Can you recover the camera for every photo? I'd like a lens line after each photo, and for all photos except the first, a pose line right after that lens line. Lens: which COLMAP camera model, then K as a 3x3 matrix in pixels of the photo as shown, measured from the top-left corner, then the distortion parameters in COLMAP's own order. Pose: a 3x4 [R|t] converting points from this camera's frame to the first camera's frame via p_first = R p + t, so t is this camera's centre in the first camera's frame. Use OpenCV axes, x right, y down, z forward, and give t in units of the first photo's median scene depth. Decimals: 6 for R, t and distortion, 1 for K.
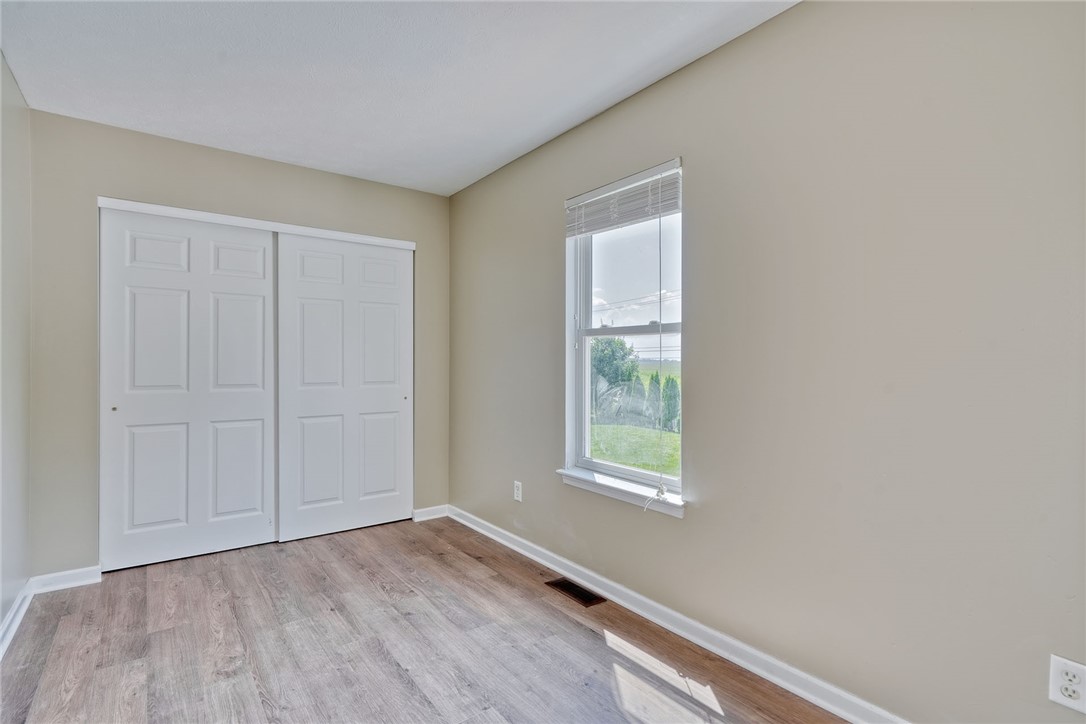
lens RADIAL K [[514.6, 0, 542.8], [0, 514.6, 362.1], [0, 0, 1]] dist [-0.002298, 0.003265]
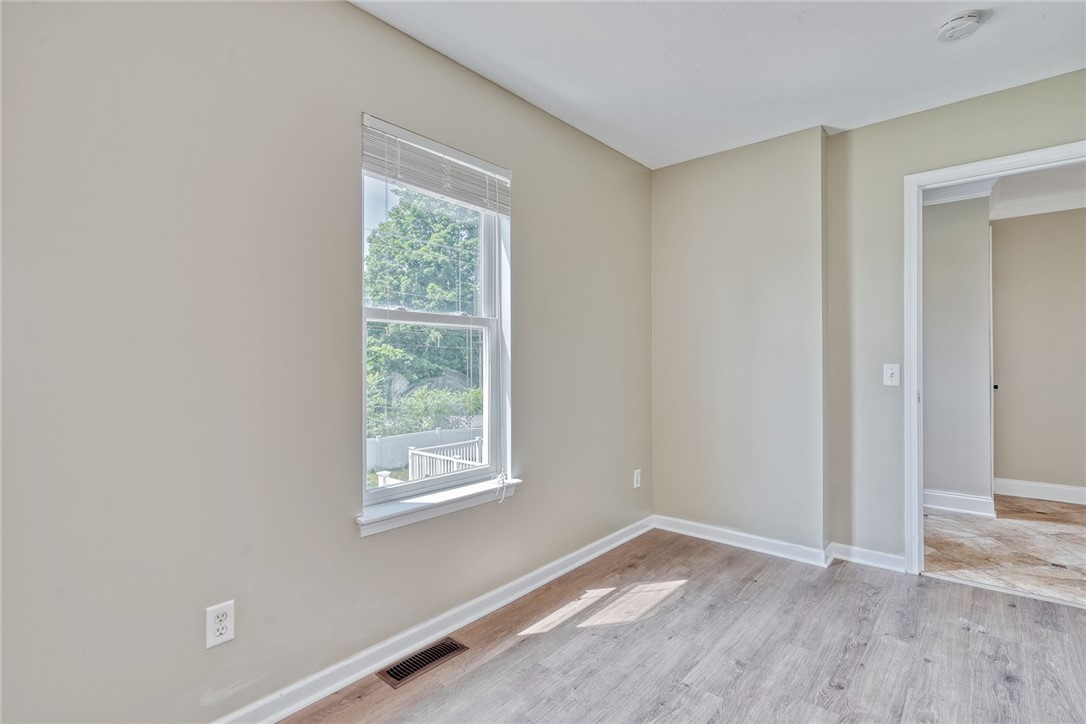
lens RADIAL K [[514.6, 0, 537.8], [0, 514.6, 357.7], [0, 0, 1]] dist [-0.002298, 0.003265]
pose [[-0.195283, 0.000973, 0.980747, -0.844570], [0.002756, 0.999996, -0.000443, 0.005802], [-0.980743, 0.002616, -0.195285, 1.174082]]
